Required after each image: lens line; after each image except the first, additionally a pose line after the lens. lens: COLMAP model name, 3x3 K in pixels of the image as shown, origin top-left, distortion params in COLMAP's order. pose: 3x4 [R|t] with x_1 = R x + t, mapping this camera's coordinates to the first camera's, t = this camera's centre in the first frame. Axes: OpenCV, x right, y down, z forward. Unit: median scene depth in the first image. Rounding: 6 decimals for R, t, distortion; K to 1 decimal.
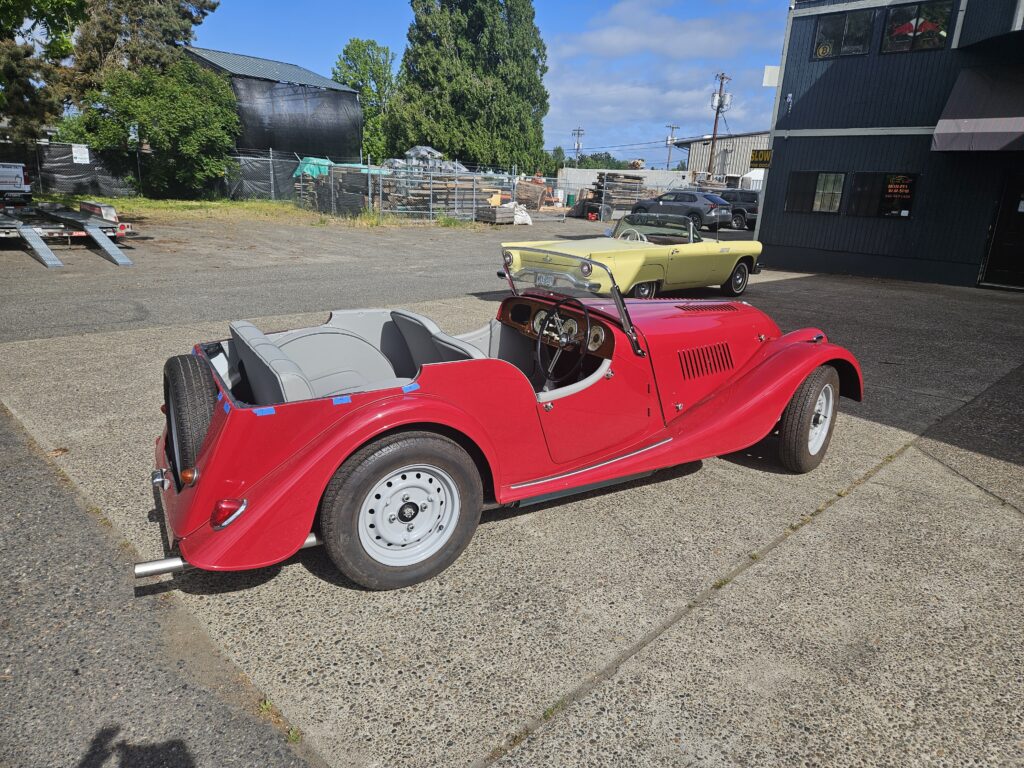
lens RADIAL K [[675.5, 0, 517.5], [0, 675.5, 382.9], [0, 0, 1]] dist [0.064468, -0.049017]
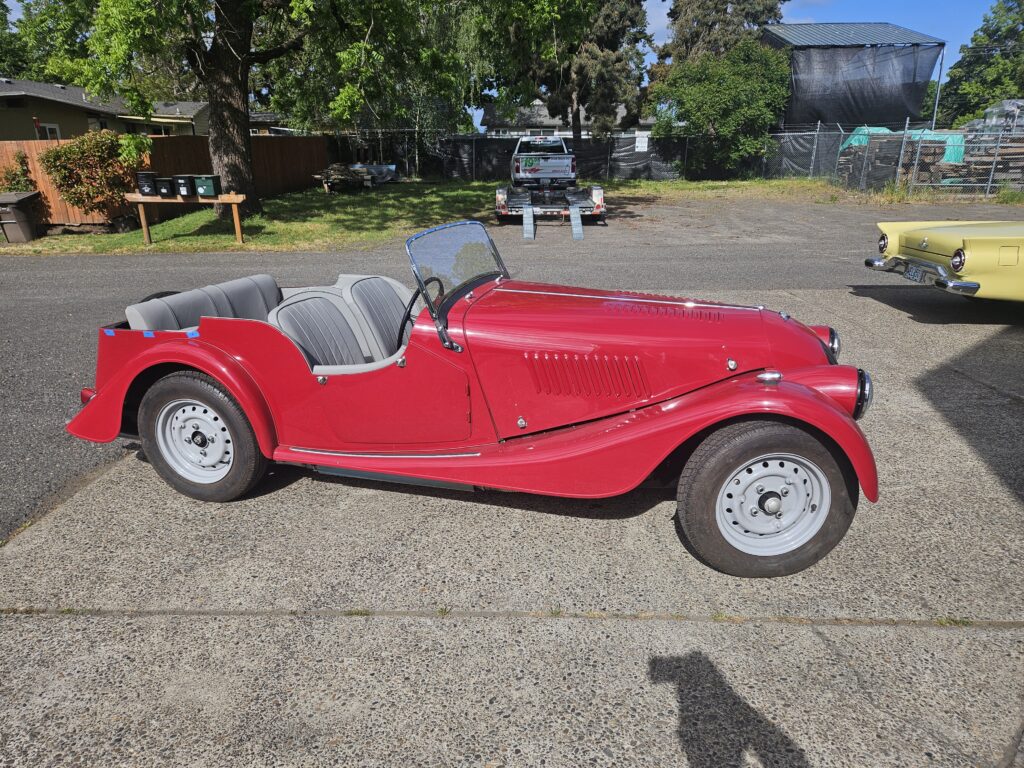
lens RADIAL K [[675.5, 0, 505.1], [0, 675.5, 392.4], [0, 0, 1]] dist [0.064468, -0.049017]
pose [[0.675415, 0.197821, -0.710409, 0.119137], [-0.168408, 0.979268, 0.112576, -0.013350], [0.717951, 0.043603, 0.694727, 0.062706]]
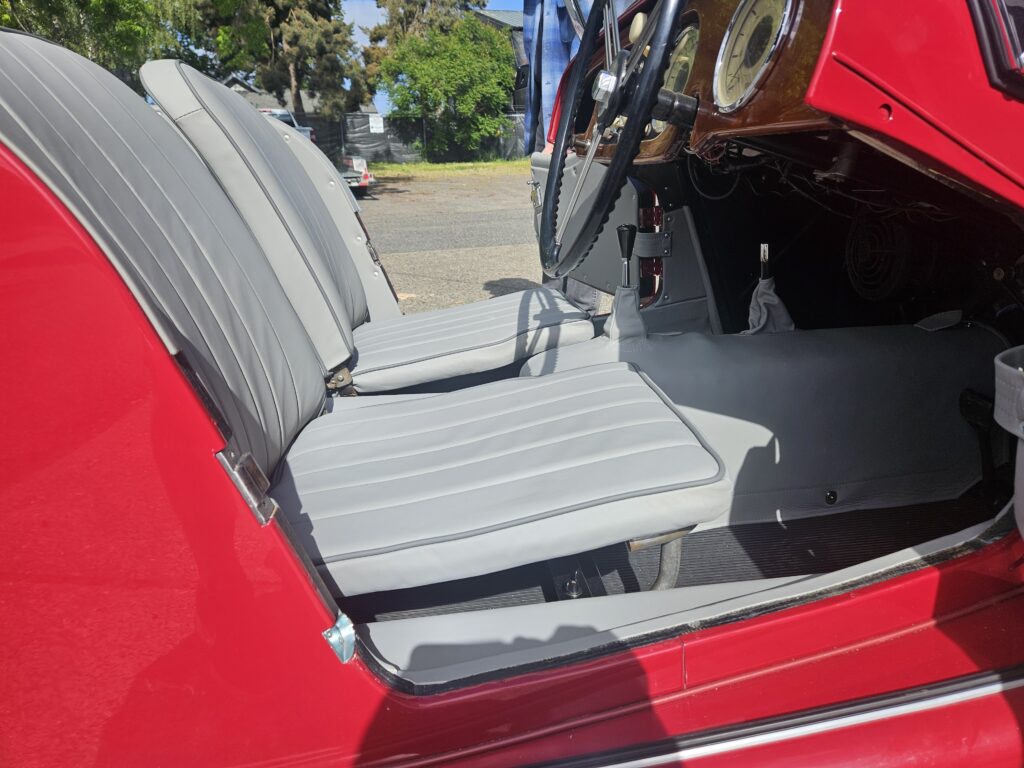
lens RADIAL K [[675.5, 0, 512.8], [0, 675.5, 385.4], [0, 0, 1]] dist [0.064468, -0.049017]
pose [[0.912205, 0.068518, -0.403965, 0.014743], [-0.049359, 0.997115, 0.057665, 0.001296], [0.406751, -0.032664, 0.912955, 0.118367]]
